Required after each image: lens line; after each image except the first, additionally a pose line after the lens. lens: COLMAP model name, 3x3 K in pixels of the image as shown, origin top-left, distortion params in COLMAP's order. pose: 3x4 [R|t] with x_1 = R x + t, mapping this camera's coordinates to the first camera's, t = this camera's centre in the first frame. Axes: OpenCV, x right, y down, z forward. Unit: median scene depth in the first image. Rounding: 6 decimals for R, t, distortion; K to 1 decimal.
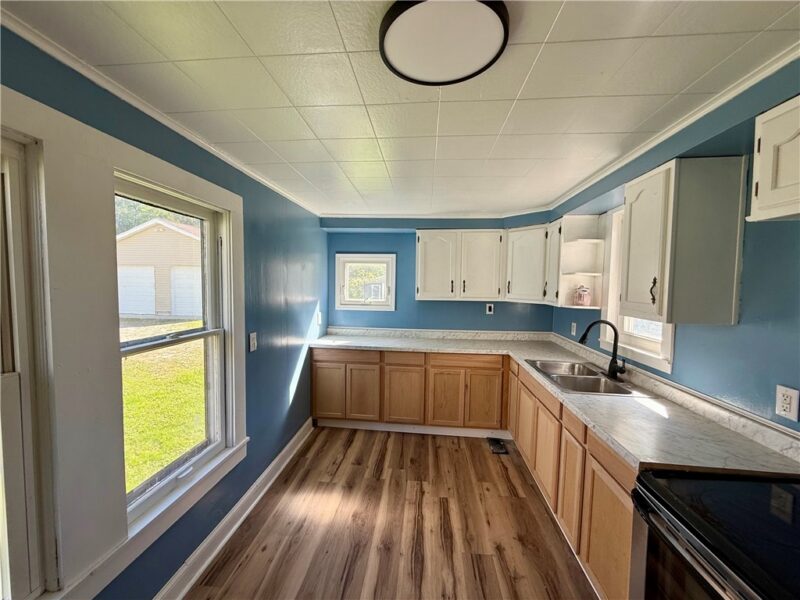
lens RADIAL K [[318.8, 0, 399.7], [0, 318.8, 300.8], [0, 0, 1]] dist [-0.001047, -0.000103]
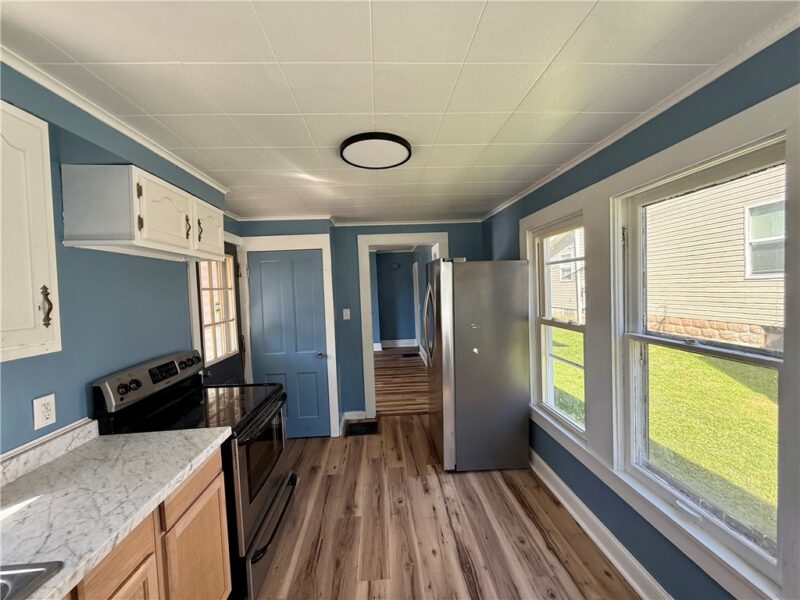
lens RADIAL K [[318.8, 0, 399.2], [0, 318.8, 299.4], [0, 0, 1]] dist [-0.001047, -0.000103]
pose [[-0.988659, 0.029587, -0.147235, 0.182582], [0.016984, 0.996139, 0.086131, -0.089602], [0.149215, 0.082654, -0.985344, 1.760997]]
